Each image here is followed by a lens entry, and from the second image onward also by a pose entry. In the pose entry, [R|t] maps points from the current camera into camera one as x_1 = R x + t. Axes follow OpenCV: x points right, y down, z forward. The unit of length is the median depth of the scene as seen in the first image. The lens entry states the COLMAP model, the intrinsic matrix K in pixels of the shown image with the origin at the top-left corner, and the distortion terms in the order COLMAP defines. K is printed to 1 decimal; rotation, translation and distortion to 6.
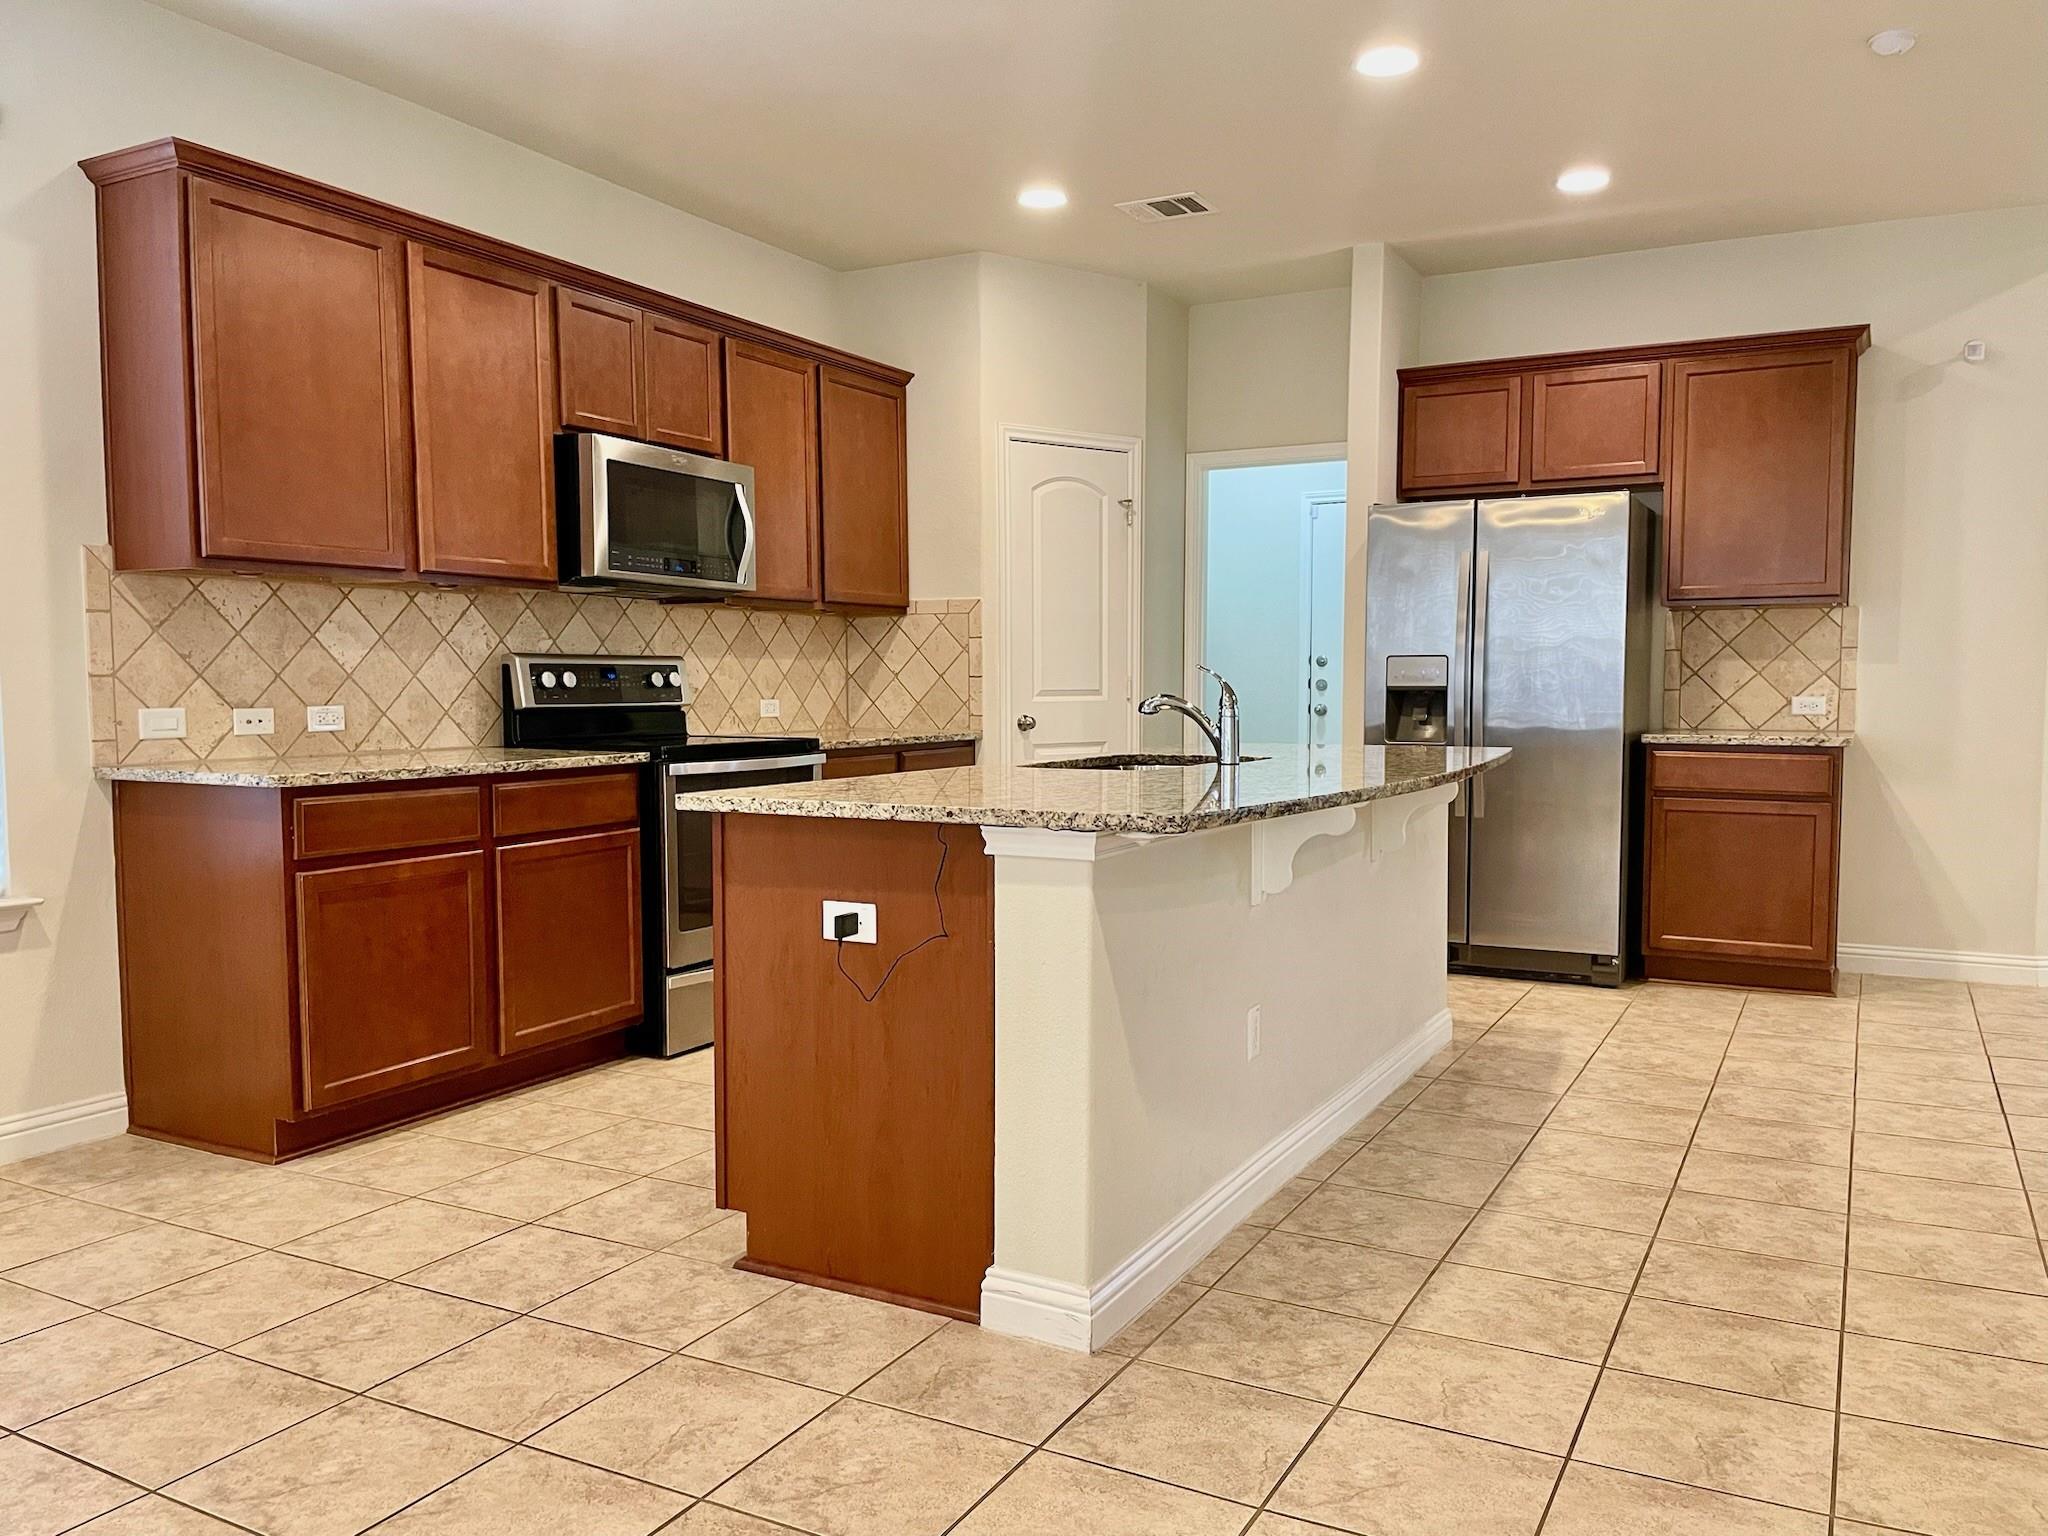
lens RADIAL K [[1556.4, 0, 1029.4], [0, 1556.4, 789.2], [0, 0, 1]] dist [0.088257, -0.124055]
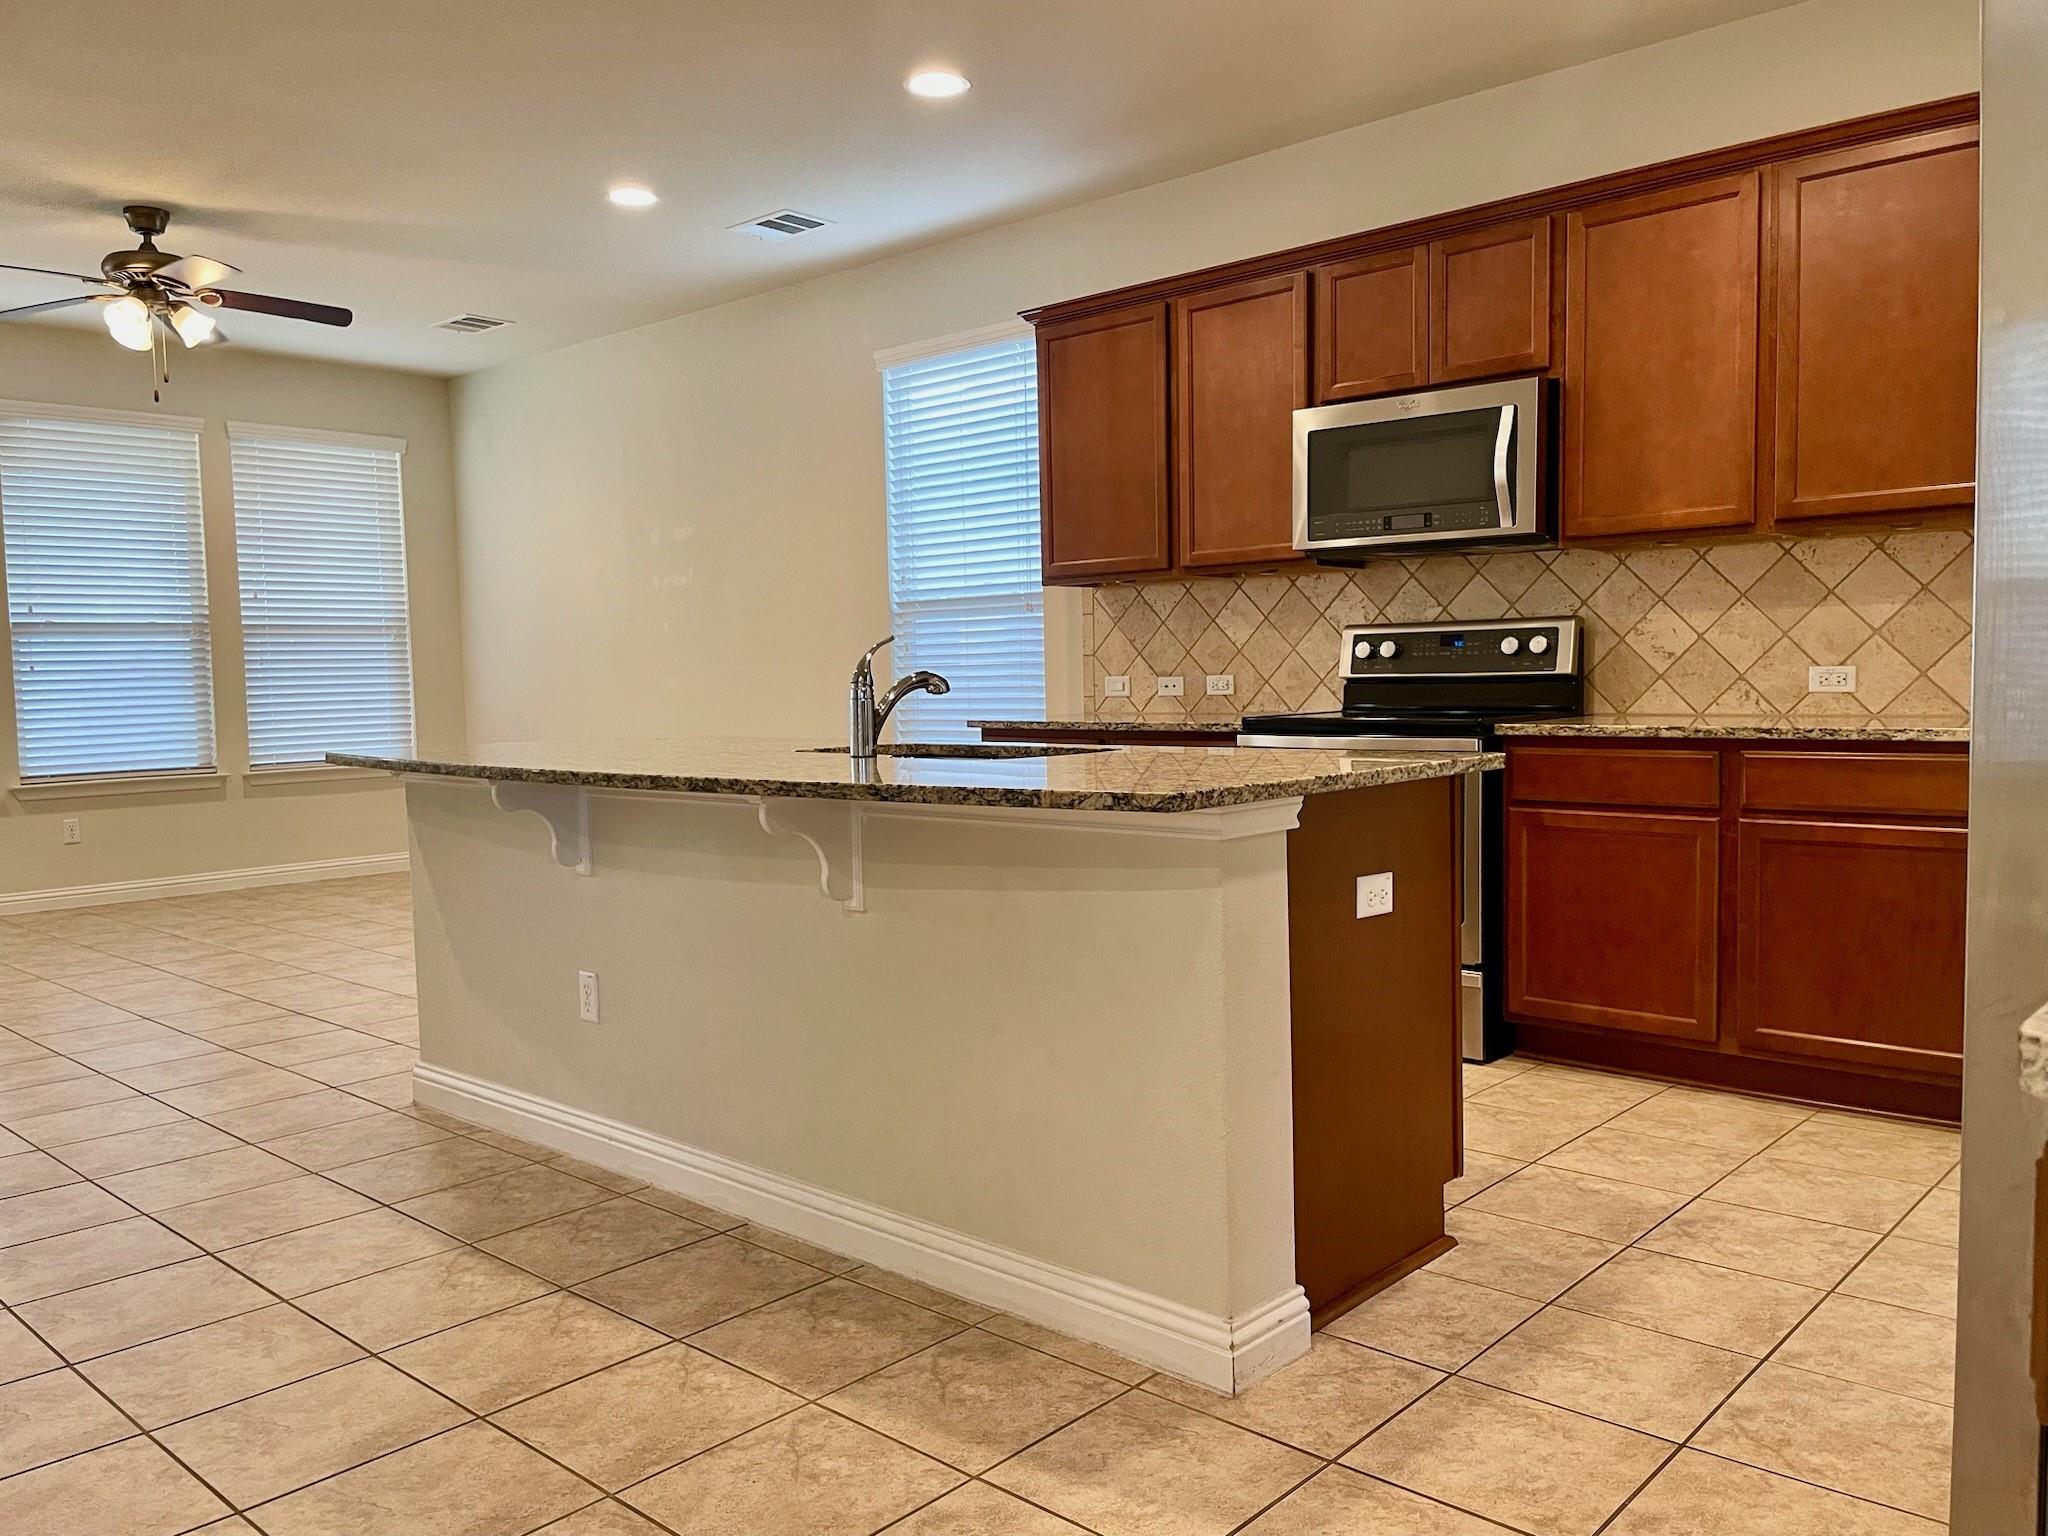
lens RADIAL K [[1556.4, 0, 1042.1], [0, 1556.4, 784.1], [0, 0, 1]] dist [0.088257, -0.124055]
pose [[-0.243594, 0.077138, -0.966805, 0.733403], [-0.049055, 0.994576, 0.091714, -0.066116], [0.968636, 0.069768, -0.238489, 1.046857]]
